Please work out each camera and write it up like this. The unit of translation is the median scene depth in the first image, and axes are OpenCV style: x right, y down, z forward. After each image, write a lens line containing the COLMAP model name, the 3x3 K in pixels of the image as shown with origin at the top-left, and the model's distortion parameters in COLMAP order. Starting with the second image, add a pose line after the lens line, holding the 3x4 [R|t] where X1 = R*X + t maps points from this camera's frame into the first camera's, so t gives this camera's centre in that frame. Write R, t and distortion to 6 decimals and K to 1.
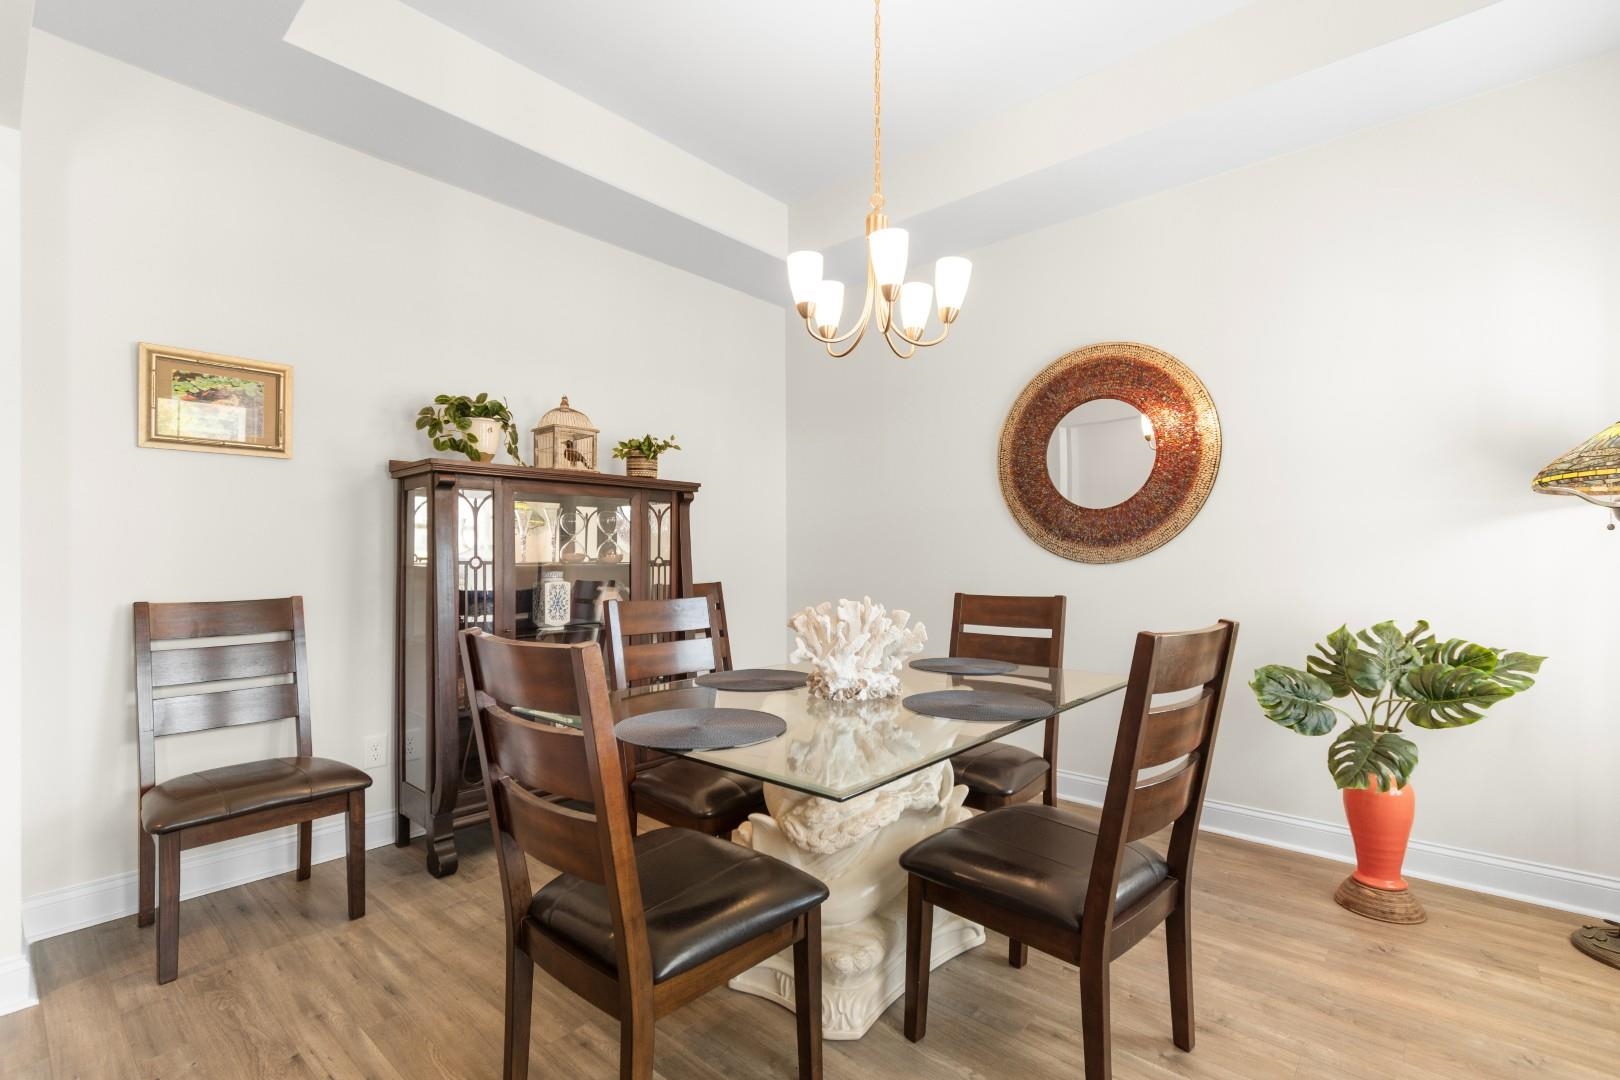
lens RADIAL K [[720.7, 0, 810.5], [0, 720.7, 555.0], [0, 0, 1]] dist [-0.000363, -0.000794]
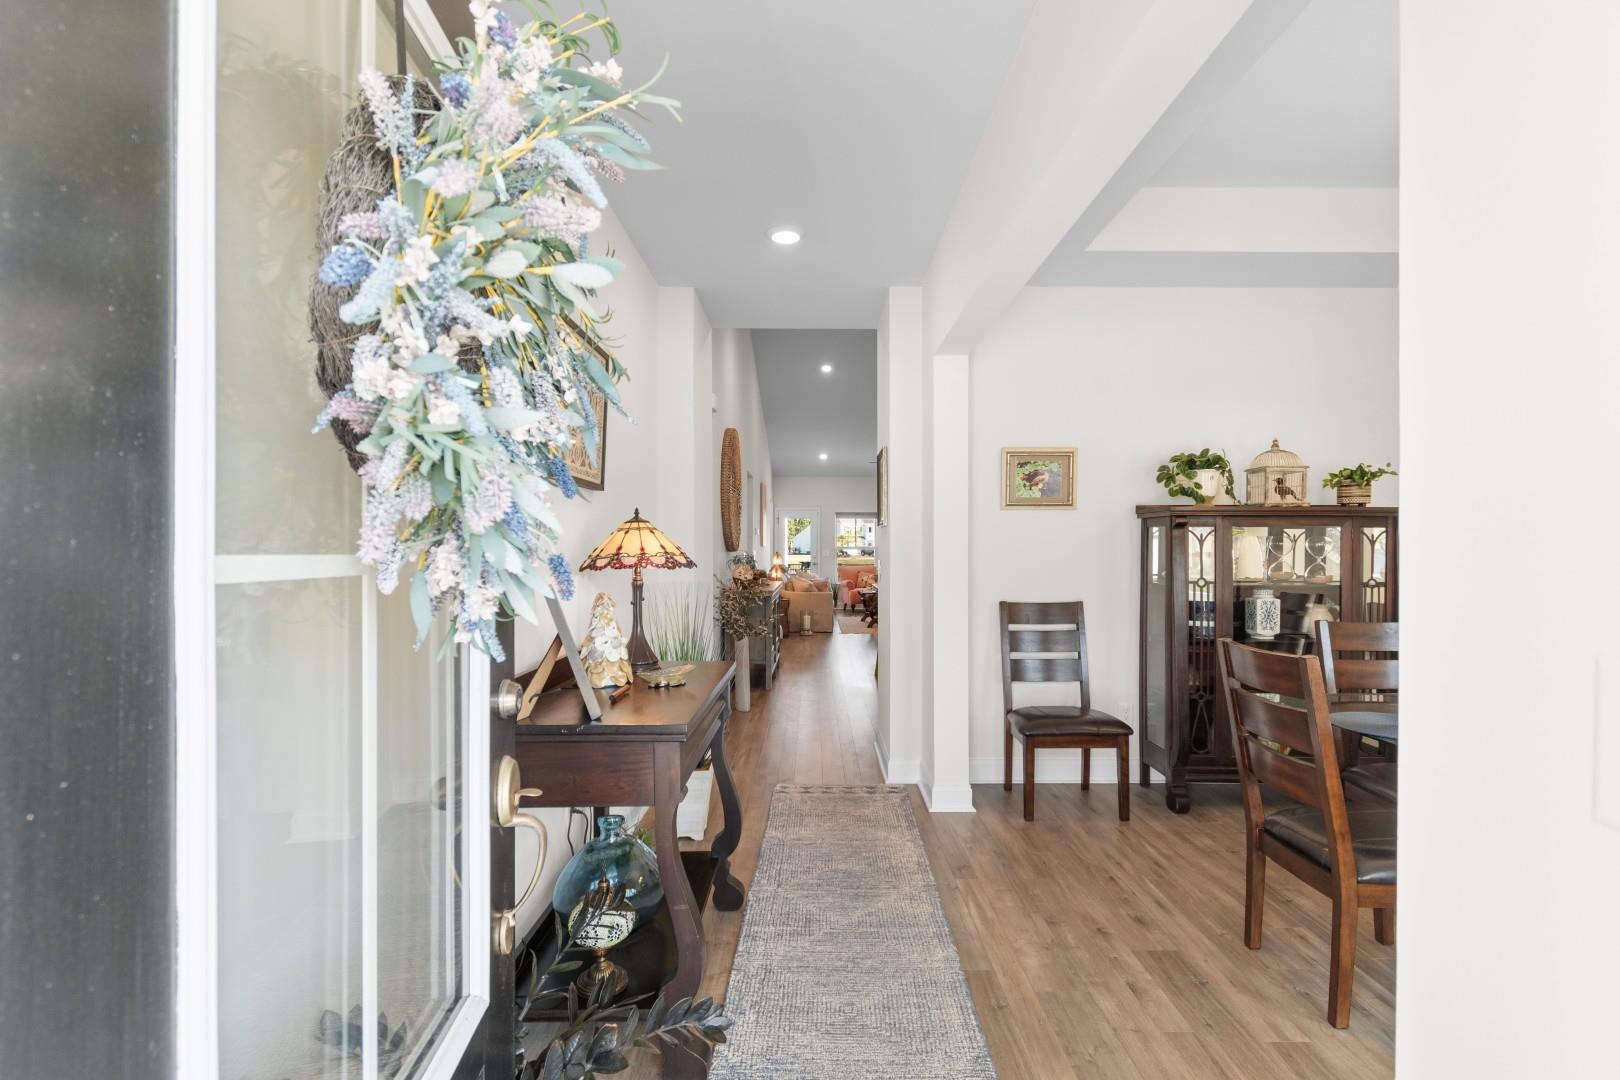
lens RADIAL K [[792.4, 0, 810.0], [0, 792.4, 540.0], [0, 0, 1]] dist [0.010294, -0.000626]
pose [[0.672475, 0.003401, -0.740112, 0.120217], [-0.003107, 0.999994, 0.001772, -0.064361], [0.740113, 0.001108, 0.672482, -0.479041]]
